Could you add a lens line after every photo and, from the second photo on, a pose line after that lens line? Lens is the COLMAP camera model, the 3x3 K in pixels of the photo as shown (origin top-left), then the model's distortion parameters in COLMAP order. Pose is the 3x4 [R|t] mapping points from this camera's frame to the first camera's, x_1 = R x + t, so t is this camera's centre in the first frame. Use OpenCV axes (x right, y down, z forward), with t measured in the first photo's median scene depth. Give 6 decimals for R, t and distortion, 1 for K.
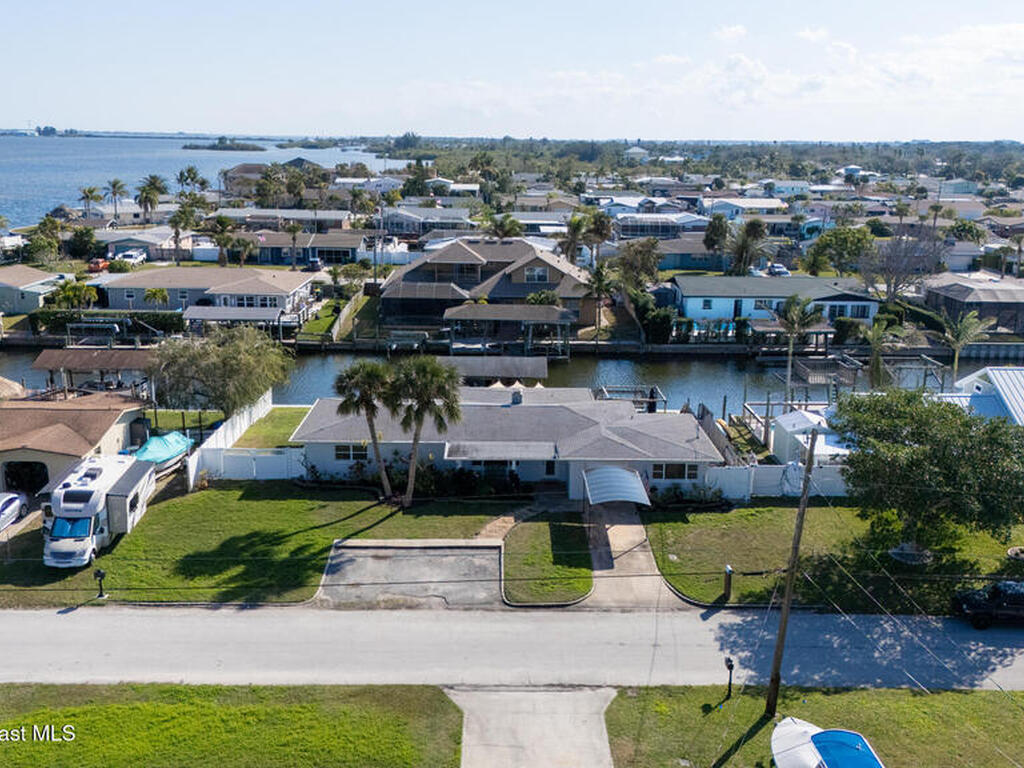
lens RADIAL K [[998.5, 0, 512.0], [0, 998.5, 384.0], [0, 0, 1]] dist [0.131405, -0.258076]
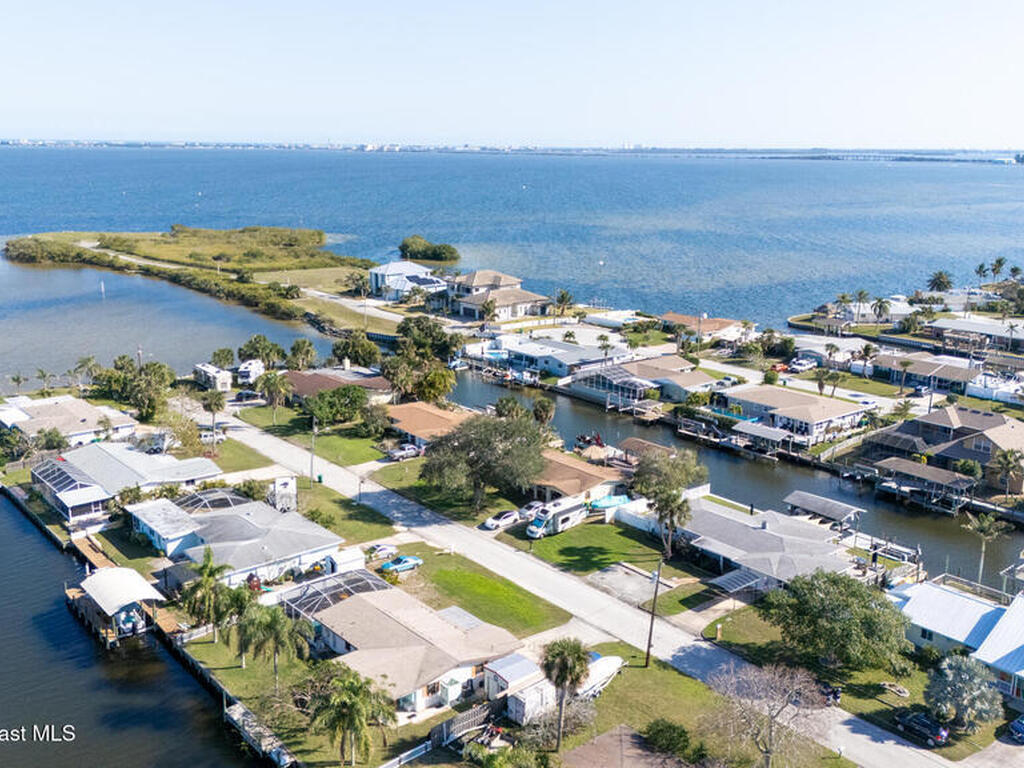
lens RADIAL K [[998.5, 0, 512.0], [0, 998.5, 384.0], [0, 0, 1]] dist [0.131405, -0.258076]
pose [[0.627664, 0.173161, -0.758982, 0.640969], [-0.185046, 0.980191, 0.070601, -0.170801], [0.756172, 0.096133, 0.647273, -0.340894]]
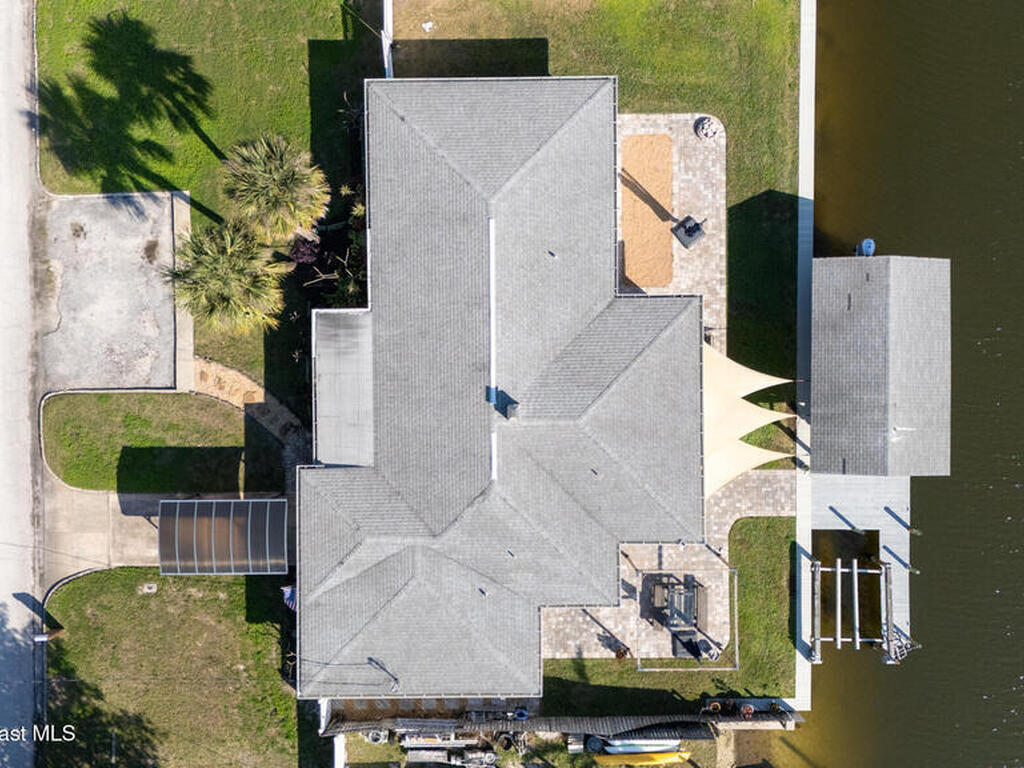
lens RADIAL K [[998.5, 0, 512.0], [0, 998.5, 384.0], [0, 0, 1]] dist [0.131405, -0.258076]
pose [[0.002552, 0.999992, -0.003222, -0.005485], [-0.226525, 0.003716, 0.973998, -0.351218], [0.974002, -0.001756, 0.226532, 0.515765]]
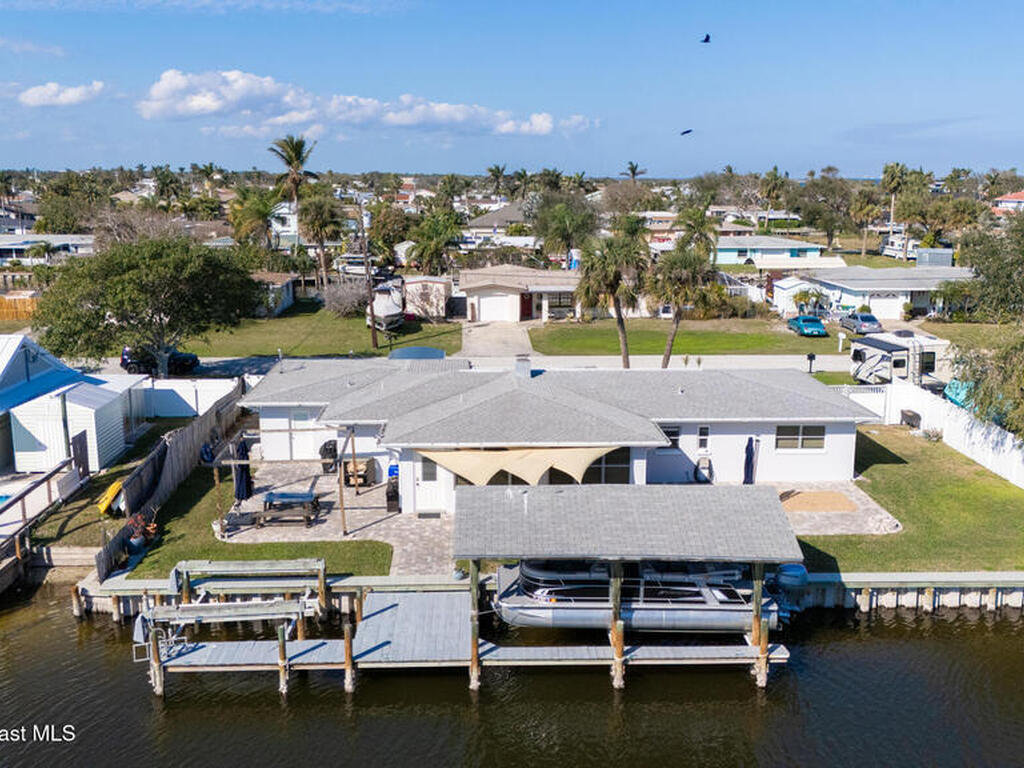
lens RADIAL K [[998.5, 0, 512.0], [0, 998.5, 384.0], [0, 0, 1]] dist [0.131405, -0.258076]
pose [[-0.999209, -0.006159, -0.039285, 0.023377], [-0.022384, 0.903665, 0.427654, -0.152733], [0.032867, 0.428195, -0.903089, 0.952458]]
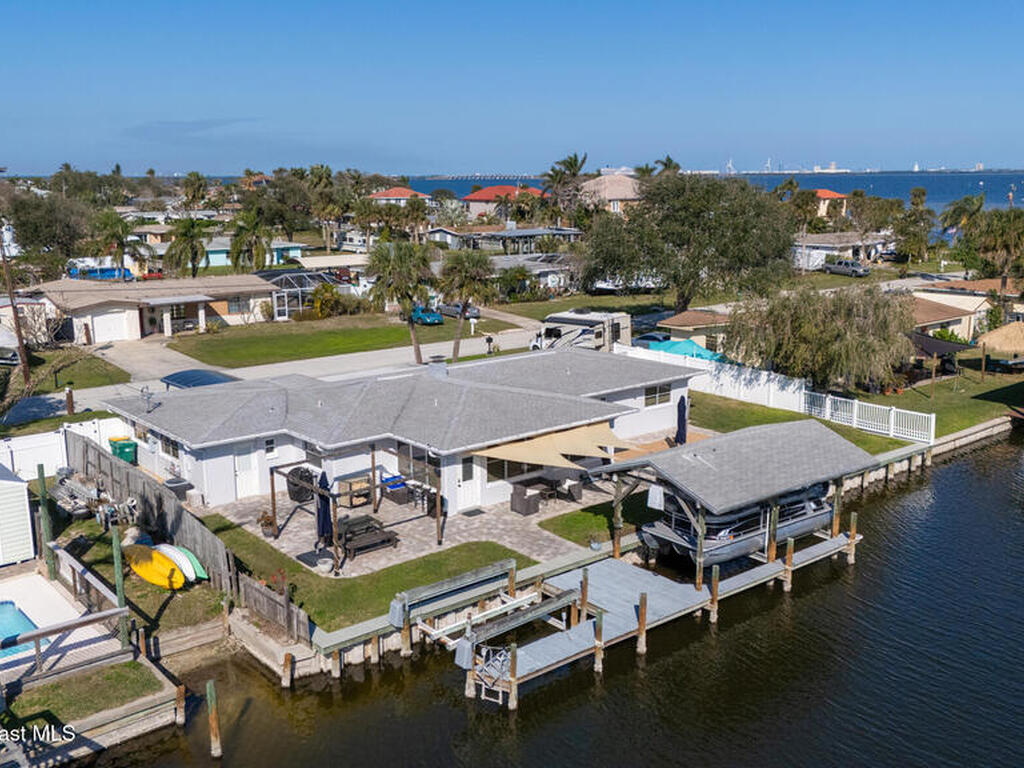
lens RADIAL K [[998.5, 0, 512.0], [0, 998.5, 384.0], [0, 0, 1]] dist [0.131405, -0.258076]
pose [[-0.769442, 0.123714, -0.626621, 0.238895], [-0.154734, 0.915734, 0.370796, -0.143385], [0.619691, 0.382265, -0.685461, 0.901201]]
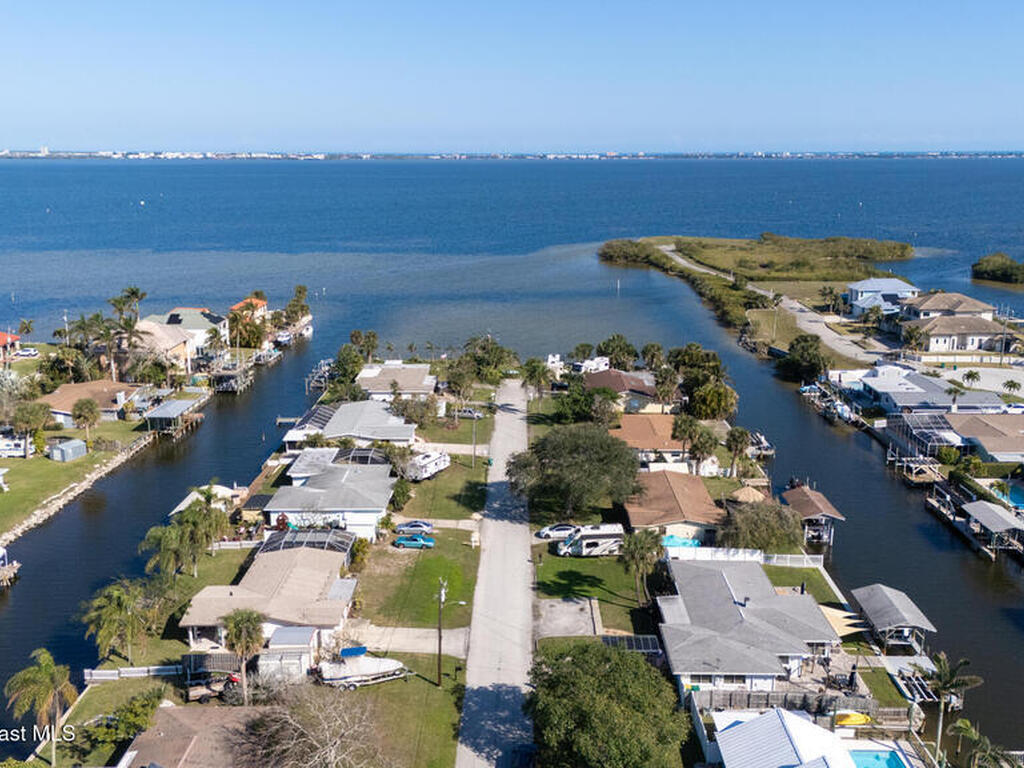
lens RADIAL K [[998.5, 0, 512.0], [0, 998.5, 384.0], [0, 0, 1]] dist [0.131405, -0.258076]
pose [[-0.031311, 0.212131, -0.976740, 0.868037], [-0.235741, 0.948082, 0.213464, -0.328101], [0.971311, 0.236941, 0.020322, 0.325512]]
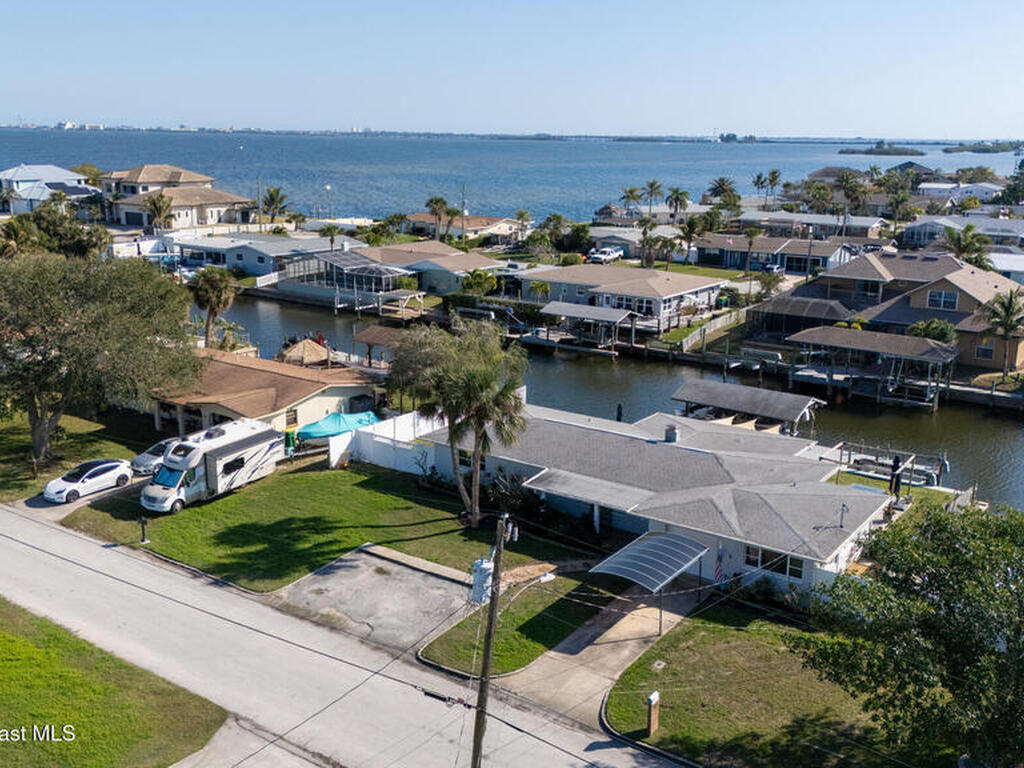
lens RADIAL K [[998.5, 0, 512.0], [0, 998.5, 384.0], [0, 0, 1]] dist [0.131405, -0.258076]
pose [[0.806418, 0.137963, -0.575027, 0.226164], [-0.140770, 0.989237, 0.039926, -0.026059], [0.574346, 0.048750, 0.817159, 0.135822]]
